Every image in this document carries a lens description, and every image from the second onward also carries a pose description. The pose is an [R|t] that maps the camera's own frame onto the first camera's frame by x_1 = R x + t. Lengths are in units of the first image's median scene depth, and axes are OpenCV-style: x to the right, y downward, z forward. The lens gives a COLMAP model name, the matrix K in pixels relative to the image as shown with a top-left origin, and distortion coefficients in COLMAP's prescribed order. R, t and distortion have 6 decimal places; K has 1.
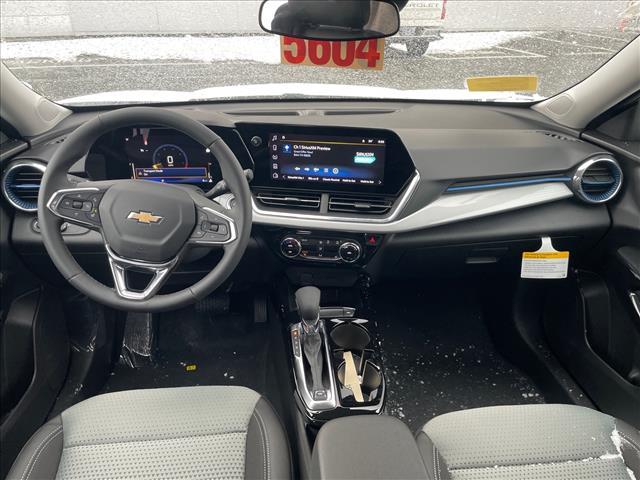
lens RADIAL K [[459.5, 0, 320.0], [0, 459.5, 240.0], [0, 0, 1]] dist [0.039698, -0.075251]
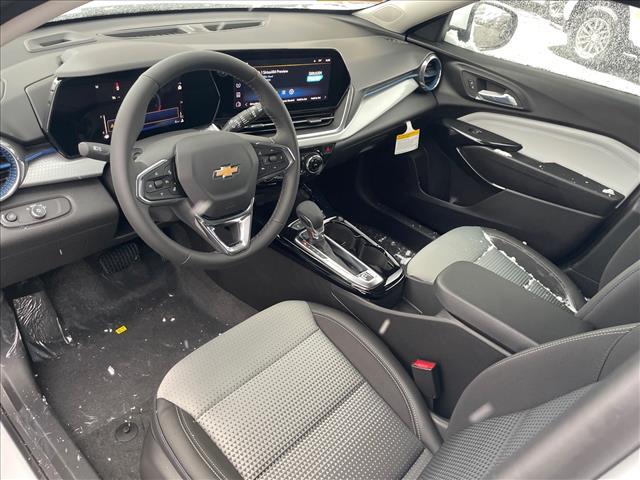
lens RADIAL K [[459.5, 0, 320.0], [0, 459.5, 240.0], [0, 0, 1]] dist [0.039698, -0.075251]
pose [[0.748843, -0.319245, 0.580790, -0.650861], [0.182513, 0.941789, 0.282353, -0.115612], [-0.637122, -0.105437, 0.763518, 0.095652]]
